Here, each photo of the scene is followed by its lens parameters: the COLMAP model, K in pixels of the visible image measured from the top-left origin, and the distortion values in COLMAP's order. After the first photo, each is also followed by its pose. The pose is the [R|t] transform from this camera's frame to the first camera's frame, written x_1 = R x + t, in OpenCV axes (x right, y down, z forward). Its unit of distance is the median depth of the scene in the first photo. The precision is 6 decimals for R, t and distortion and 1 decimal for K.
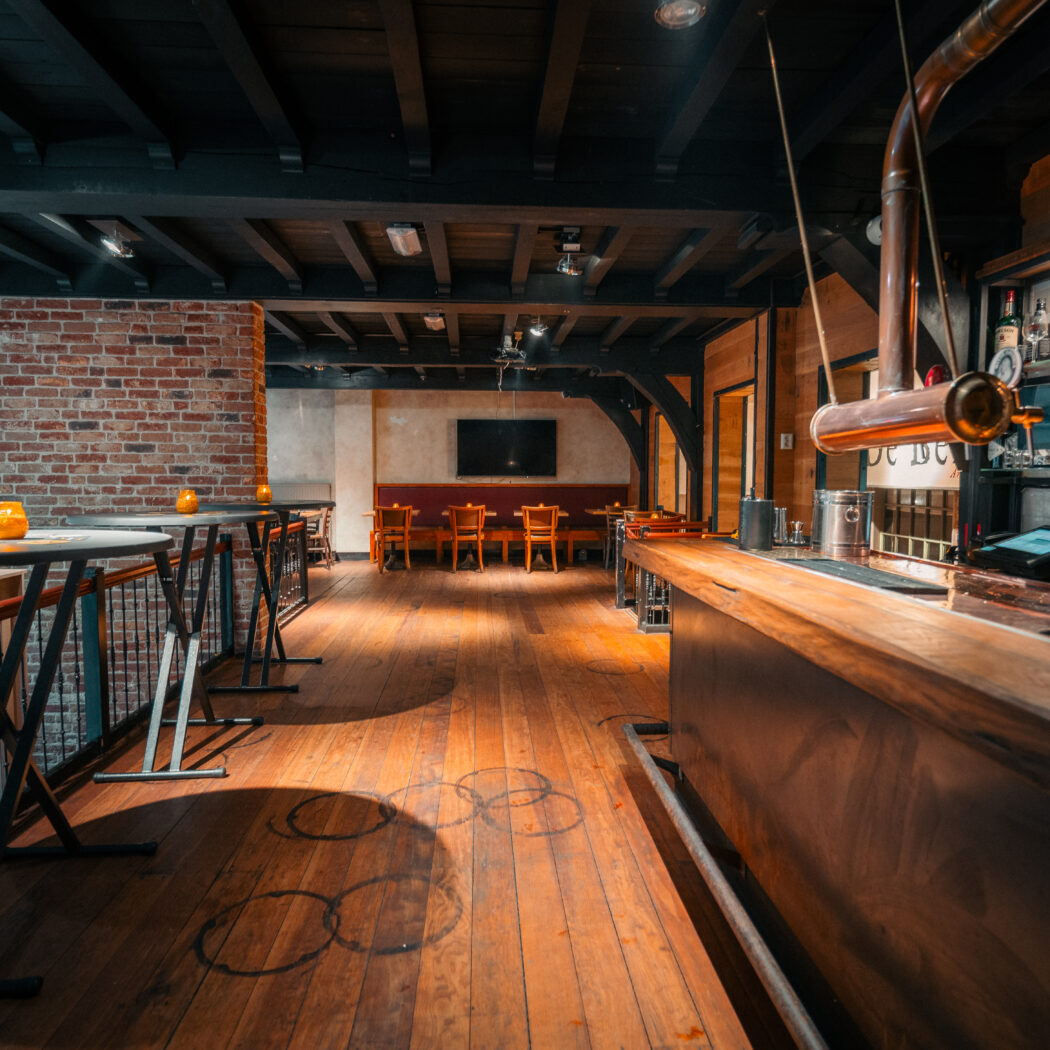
lens RADIAL K [[740.0, 0, 521.8], [0, 740.0, 519.9], [0, 0, 1]] dist [-0.002043, 0.006195]
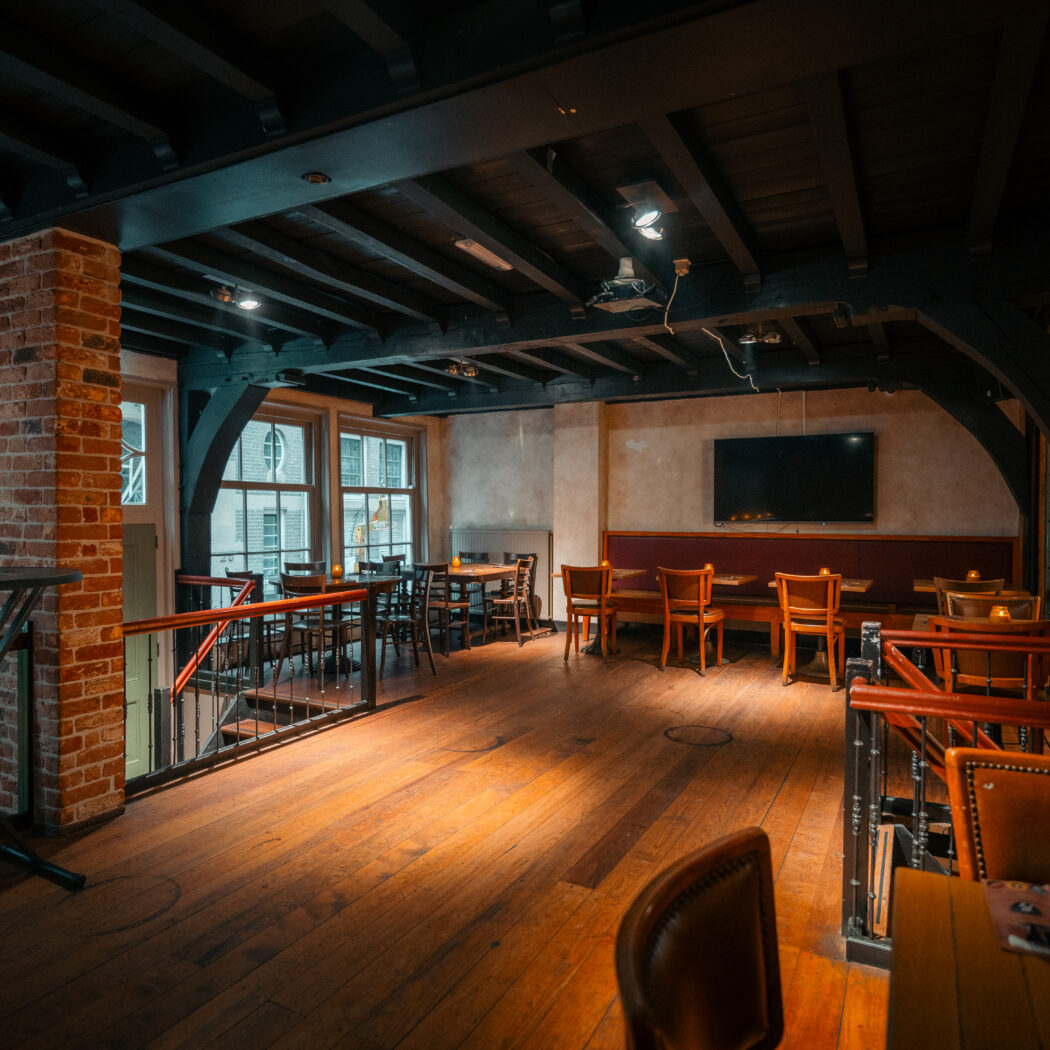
lens RADIAL K [[740.0, 0, 521.8], [0, 740.0, 519.9], [0, 0, 1]] dist [-0.002043, 0.006195]
pose [[0.855637, 0.004174, -0.517560, 0.255492], [-0.033447, 0.998323, -0.047243, -0.047792], [0.516495, 0.057734, 0.854342, 0.696856]]
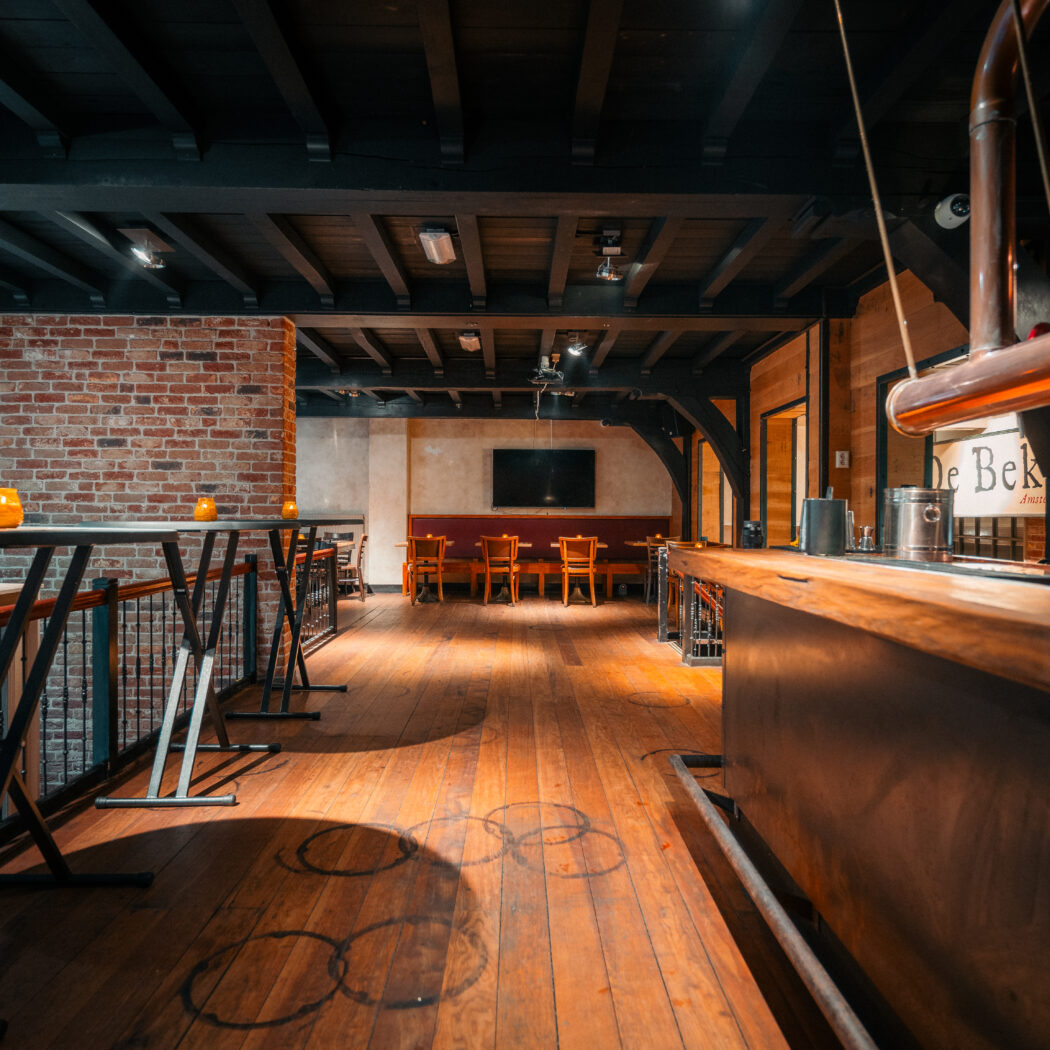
lens RADIAL K [[750.6, 0, 522.5], [0, 750.6, 518.1], [0, 0, 1]] dist [-0.003047, 0.006388]
pose [[0.998784, 0.003401, -0.049185, 0.000998], [-0.006235, 0.998321, -0.057588, 0.026056], [0.048906, 0.057825, 0.997128, 0.040395]]
